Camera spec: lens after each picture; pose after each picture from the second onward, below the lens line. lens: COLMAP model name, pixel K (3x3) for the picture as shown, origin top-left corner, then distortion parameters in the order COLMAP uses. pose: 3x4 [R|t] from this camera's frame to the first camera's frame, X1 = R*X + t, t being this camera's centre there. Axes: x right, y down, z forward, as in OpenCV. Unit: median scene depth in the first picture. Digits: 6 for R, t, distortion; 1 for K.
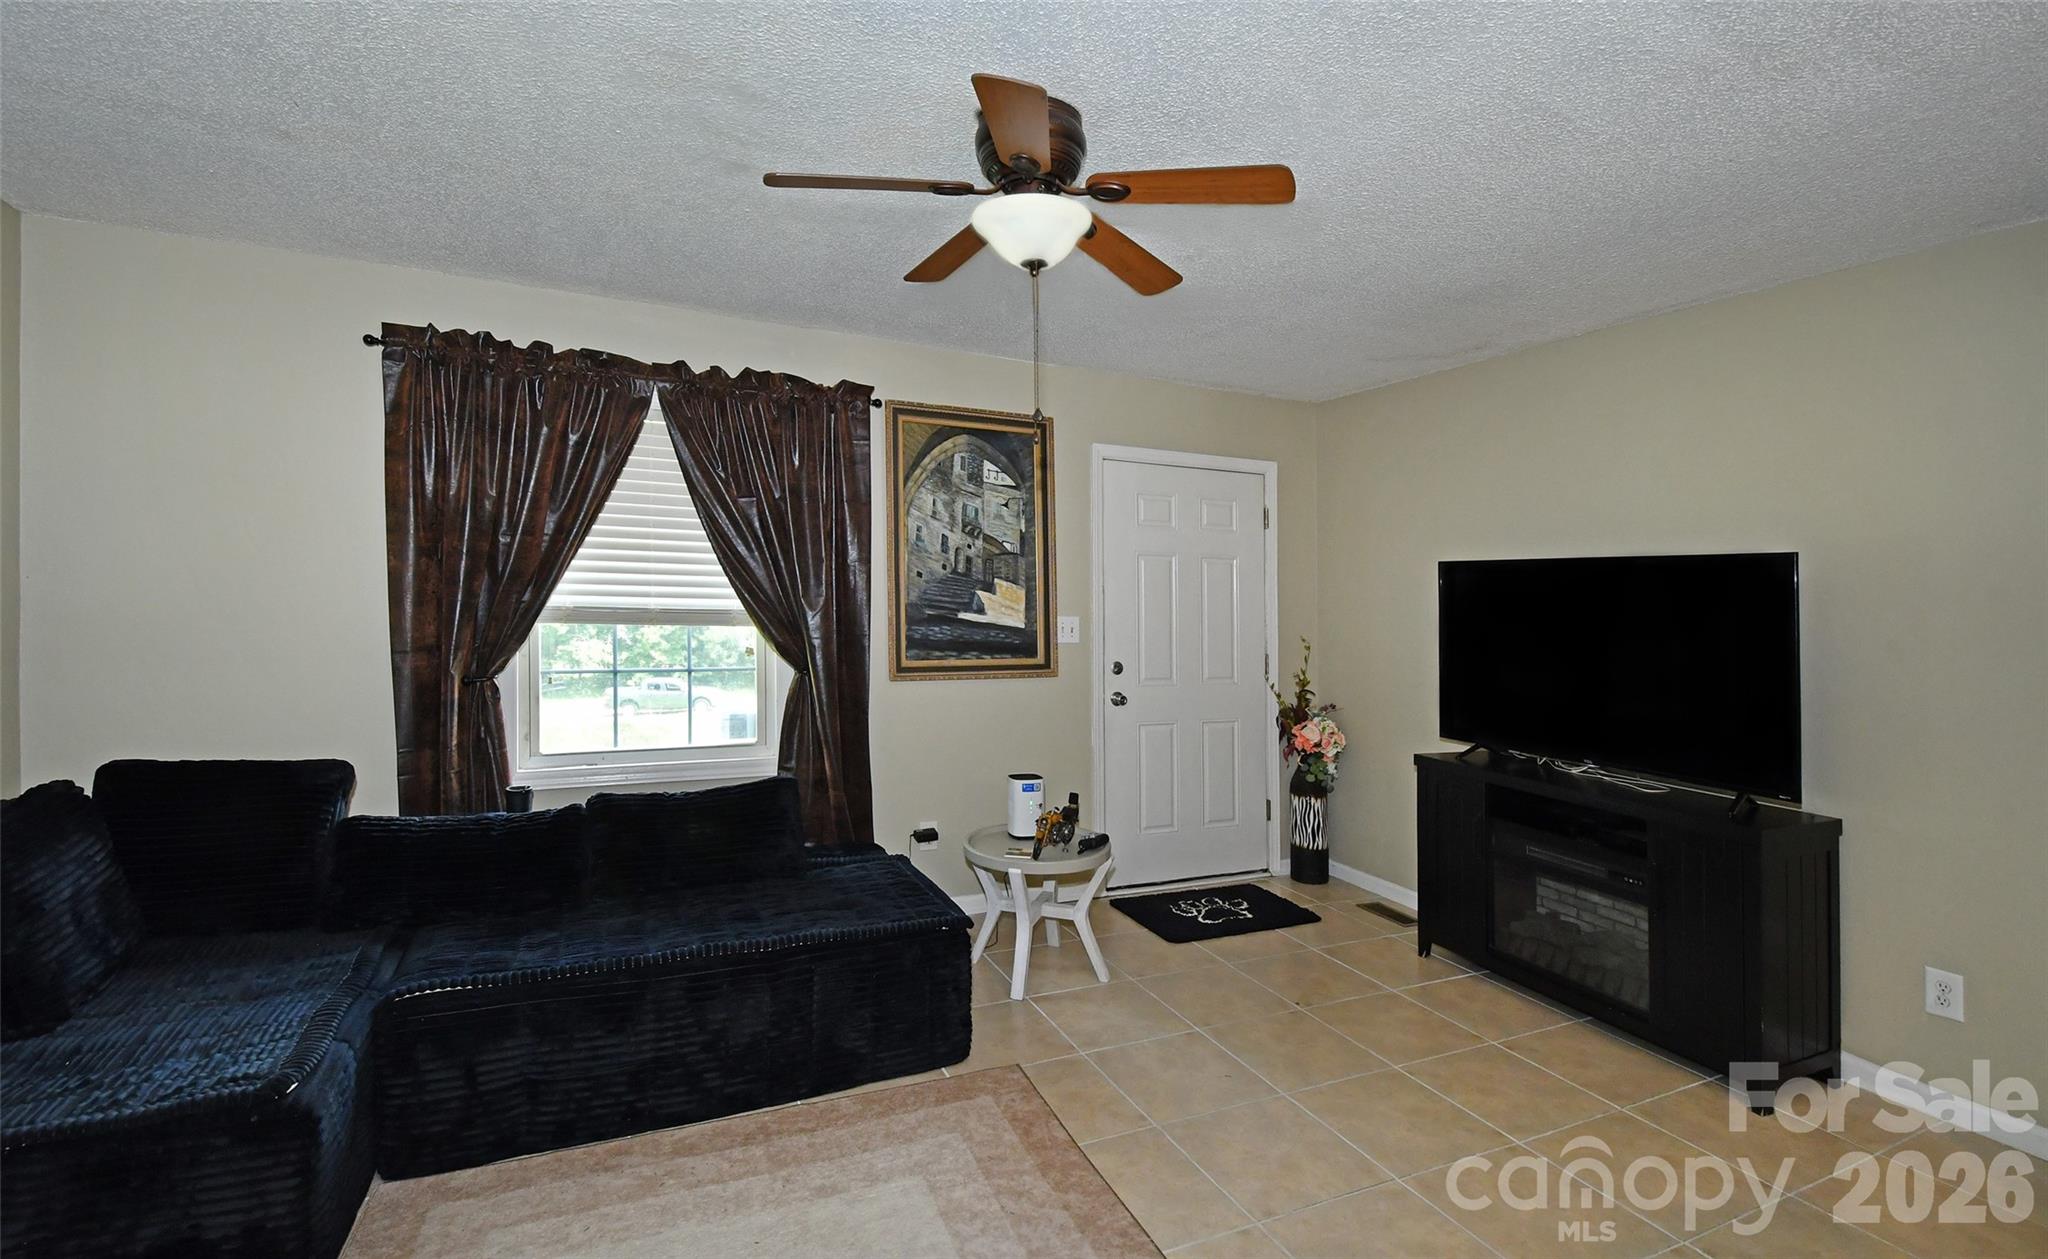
lens RADIAL K [[924.3, 0, 1030.1], [0, 924.3, 596.8], [0, 0, 1]] dist [0.001396, 0.000166]
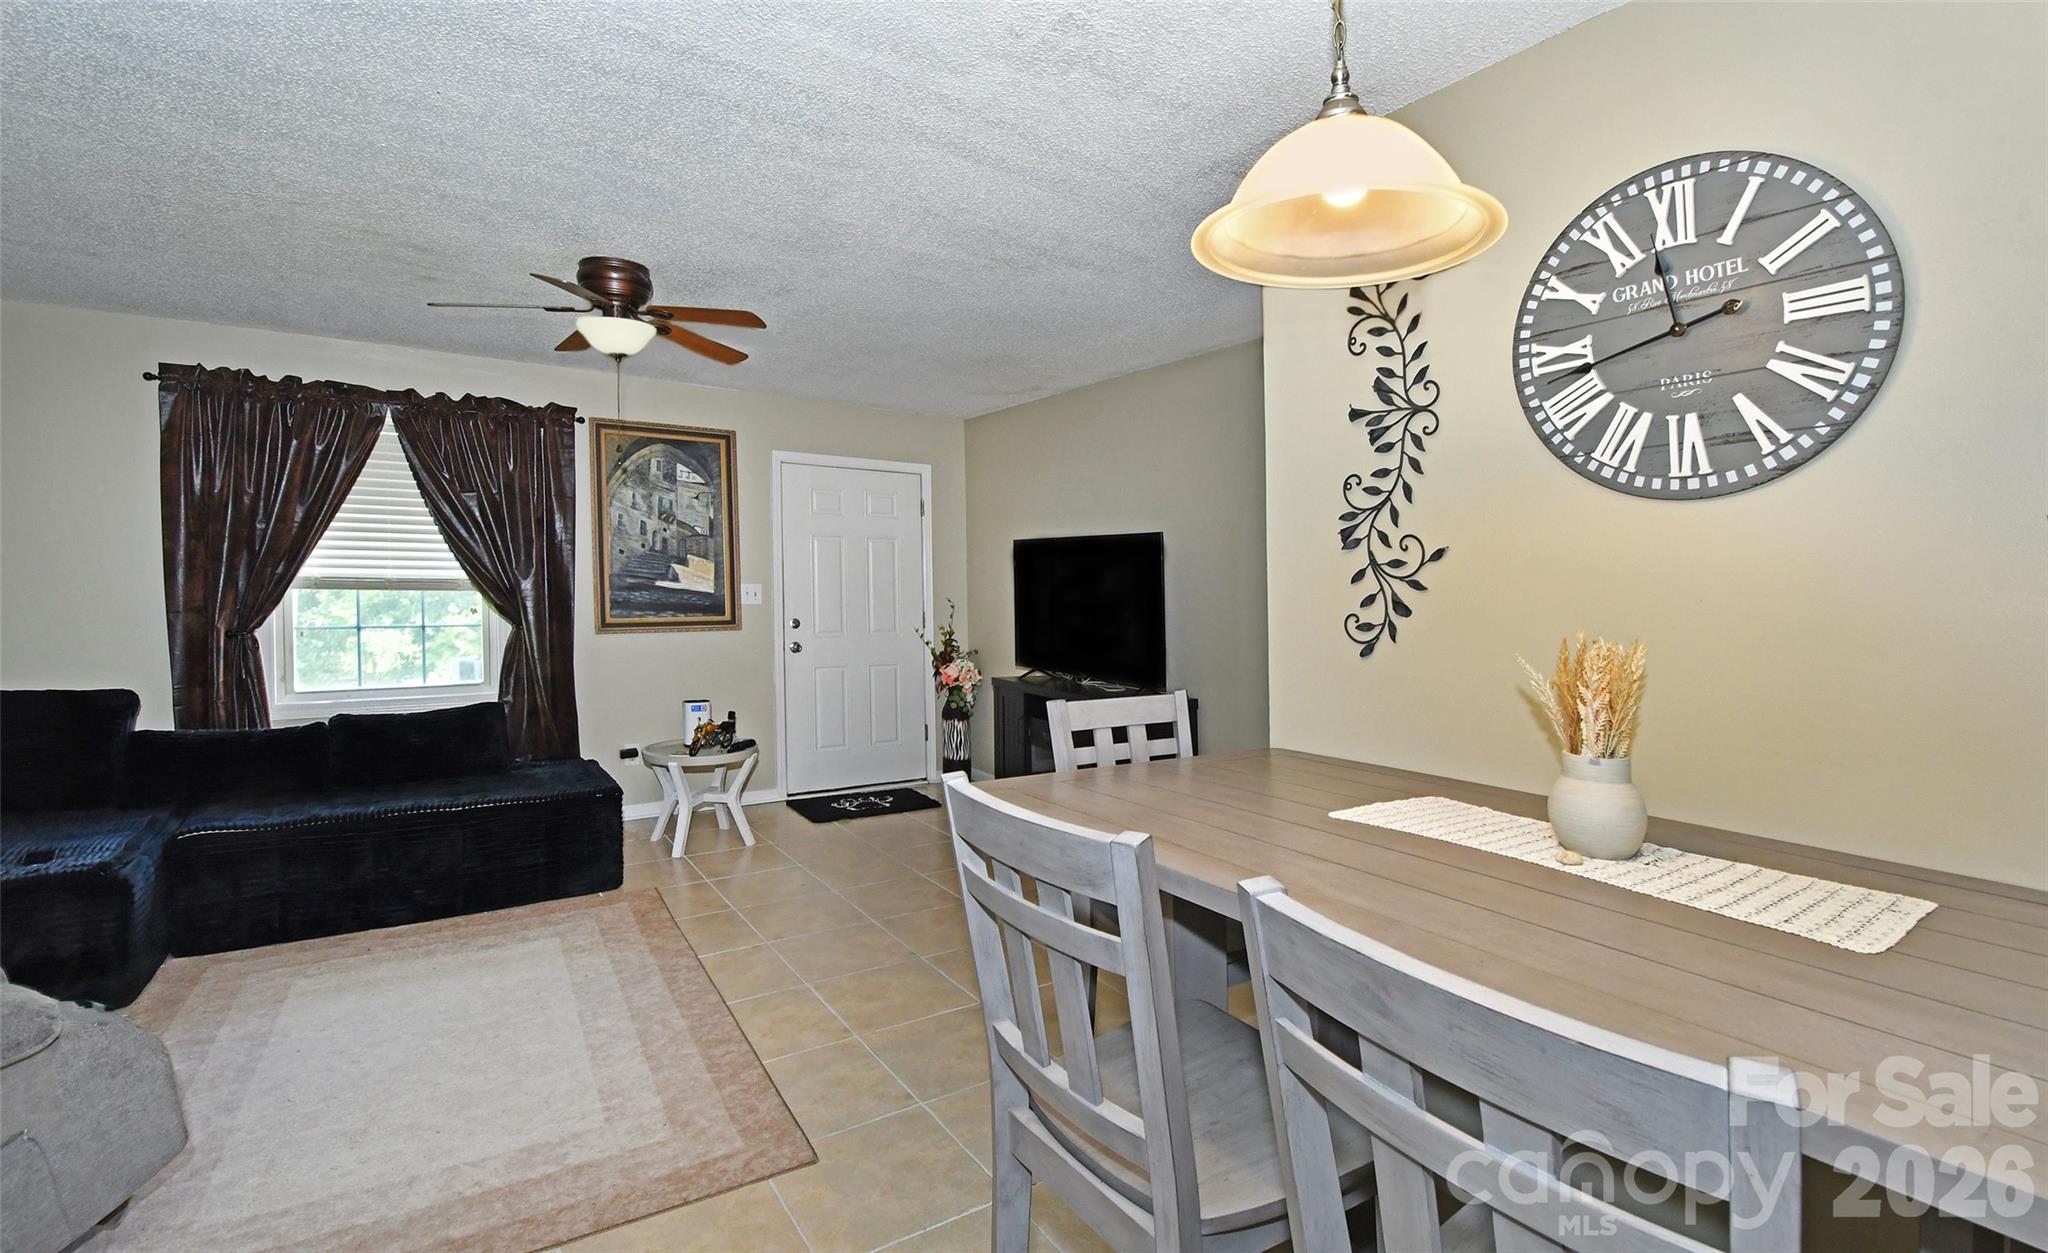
lens RADIAL K [[939.1, 0, 1050.5], [0, 939.1, 576.7], [0, 0, 1]] dist [0.000325, -0.012609]
pose [[0.985891, -0.009474, 0.167122, 0.259275], [0.009800, 0.999951, -0.001124, 0.018692], [-0.167103, 0.002746, 0.985936, -0.406398]]
